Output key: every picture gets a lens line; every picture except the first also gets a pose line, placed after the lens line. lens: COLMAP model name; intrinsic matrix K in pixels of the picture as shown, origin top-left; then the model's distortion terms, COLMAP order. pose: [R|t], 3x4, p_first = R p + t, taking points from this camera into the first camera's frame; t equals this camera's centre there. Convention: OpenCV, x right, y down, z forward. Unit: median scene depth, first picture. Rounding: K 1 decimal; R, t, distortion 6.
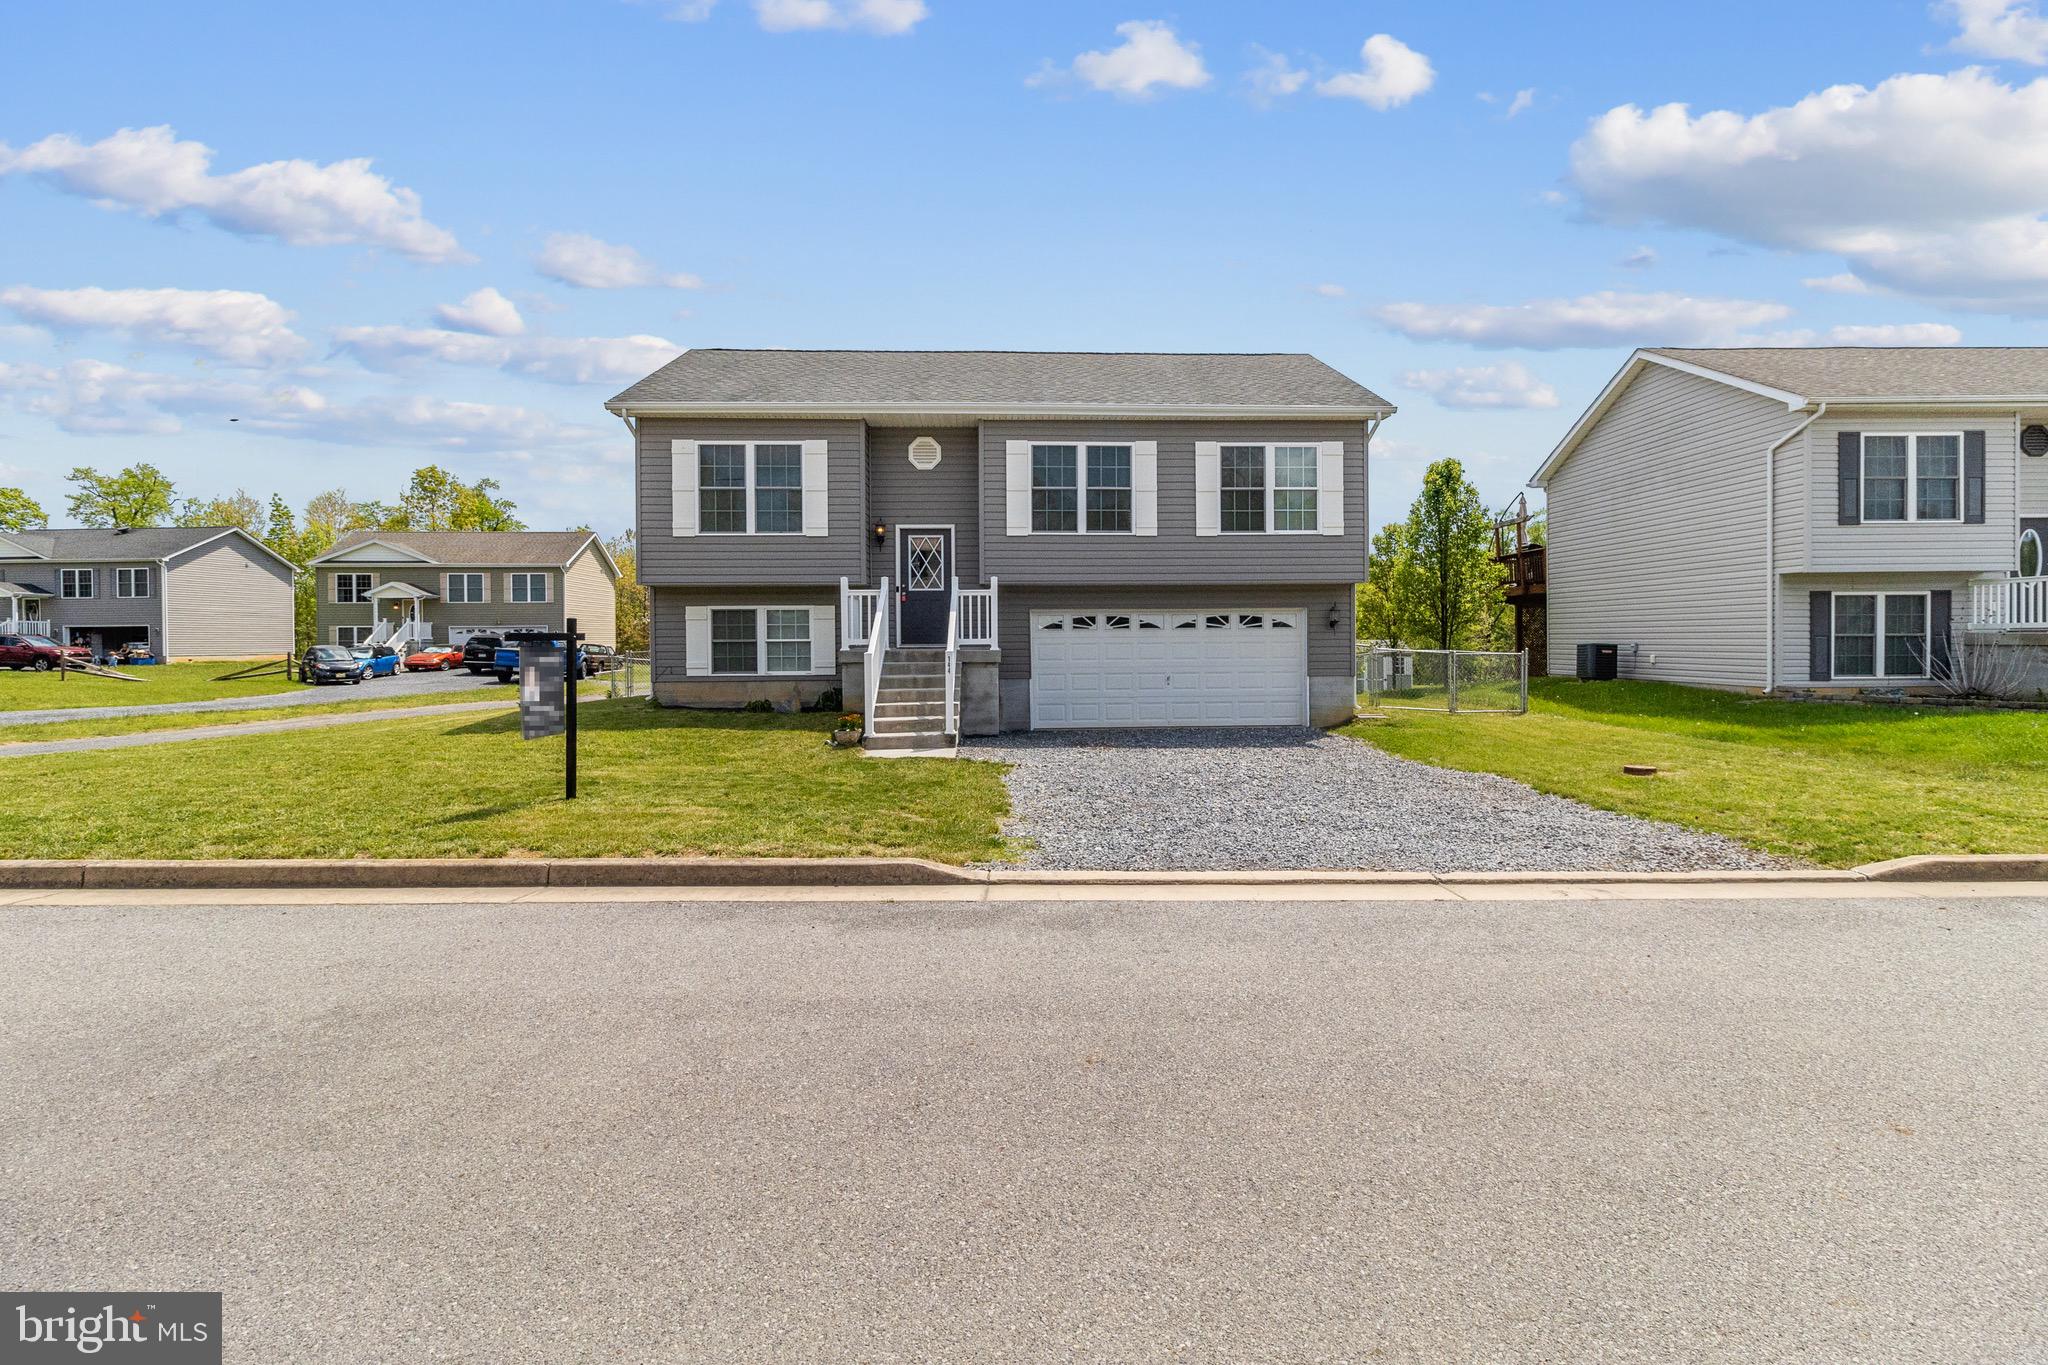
lens RADIAL K [[1044.1, 0, 1024.0], [0, 1044.1, 682.5], [0, 0, 1]] dist [0.000293, 0.000027]
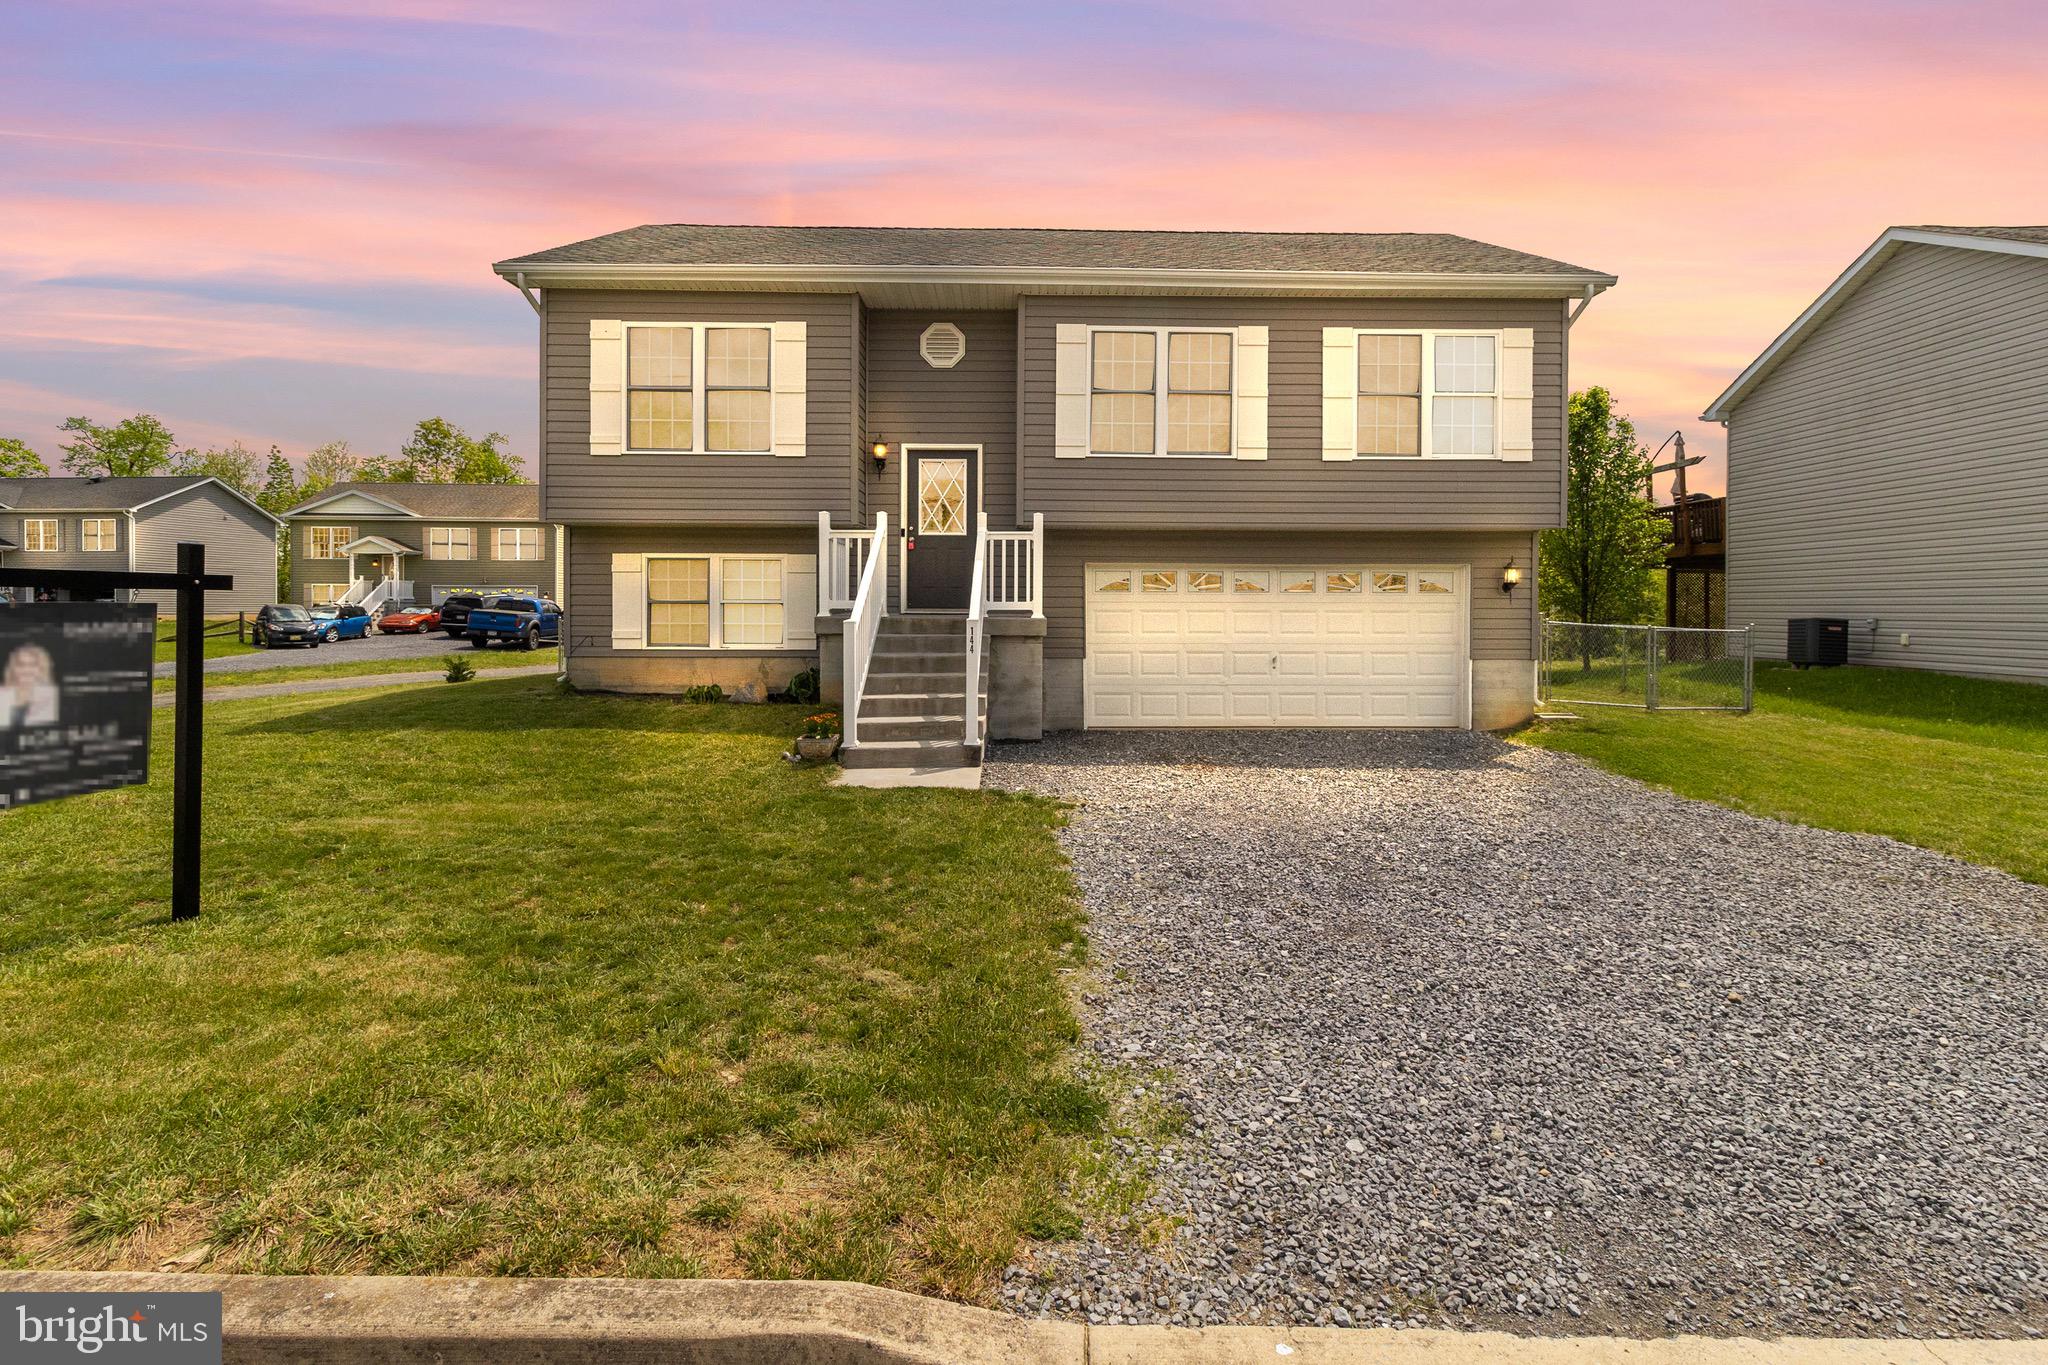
lens RADIAL K [[944.5, 0, 1018.6], [0, 944.5, 647.6], [0, 0, 1]] dist [0.001329, 0.000171]
pose [[0.999595, 0.012008, -0.025789, -0.023168], [-0.011985, 0.999928, 0.001039, -0.011386], [0.025800, -0.000729, 0.999667, 0.350055]]
